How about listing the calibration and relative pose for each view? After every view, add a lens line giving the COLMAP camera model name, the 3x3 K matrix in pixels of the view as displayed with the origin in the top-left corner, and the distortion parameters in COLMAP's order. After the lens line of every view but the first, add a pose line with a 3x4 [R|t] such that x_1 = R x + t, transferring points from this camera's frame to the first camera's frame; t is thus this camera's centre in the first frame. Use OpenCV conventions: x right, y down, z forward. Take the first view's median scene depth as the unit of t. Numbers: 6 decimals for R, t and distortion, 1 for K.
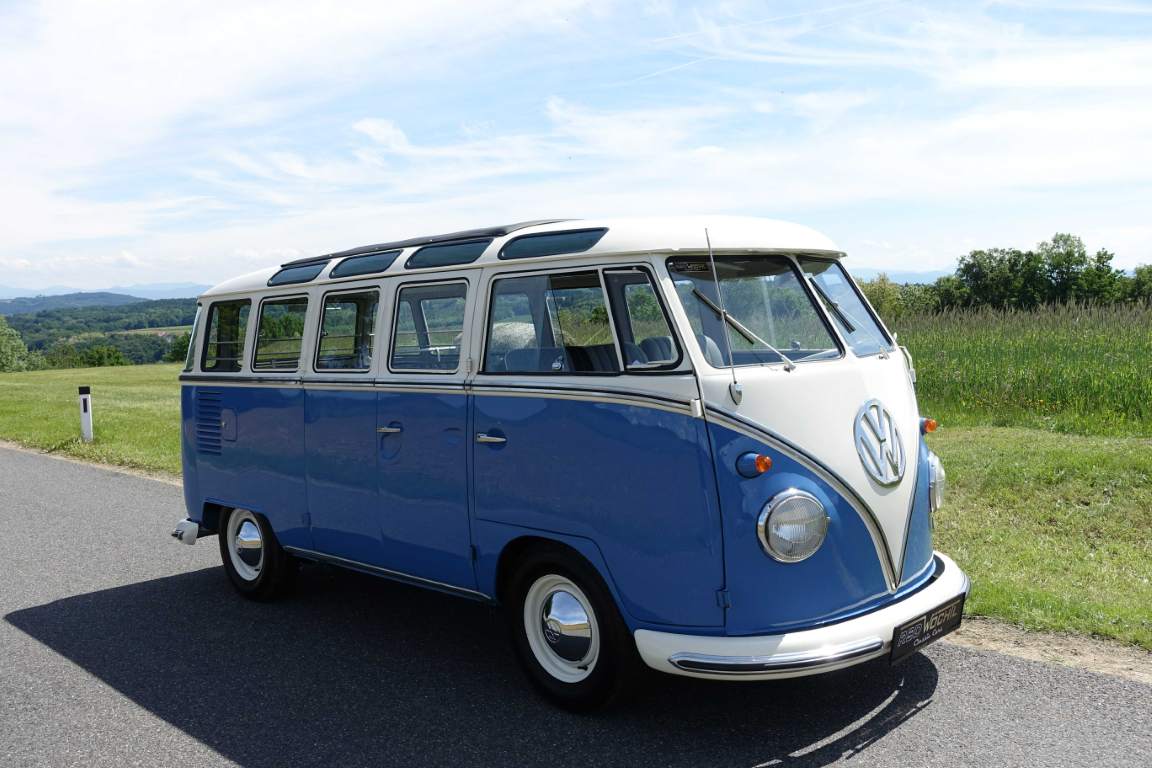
lens RADIAL K [[1021.6, 0, 572.1], [0, 1021.6, 378.1], [0, 0, 1]] dist [-0.017874, -0.008510]
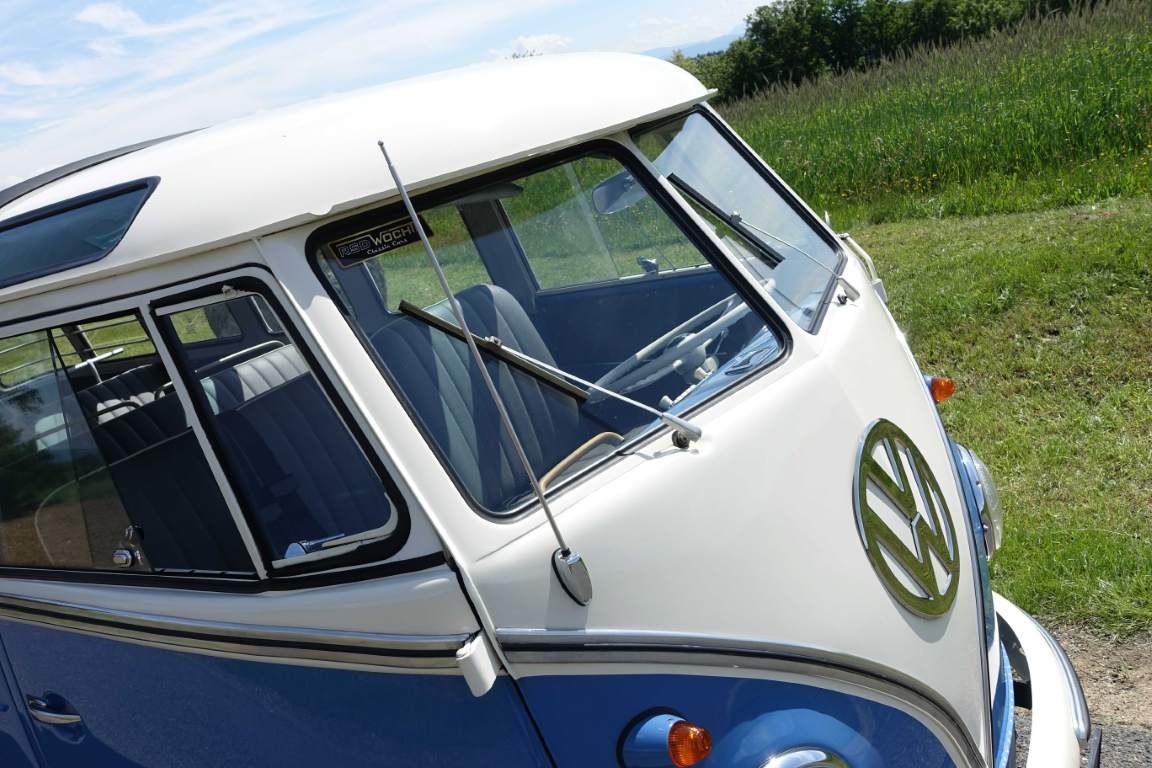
lens RADIAL K [[1021.6, 0, 572.7], [0, 1021.6, 391.3], [0, 0, 1]] dist [-0.017874, -0.008510]
pose [[0.957250, -0.261335, 0.124000, 0.056332], [0.235311, 0.952845, 0.191613, -0.050913], [-0.168228, -0.154243, 0.973606, 0.278036]]
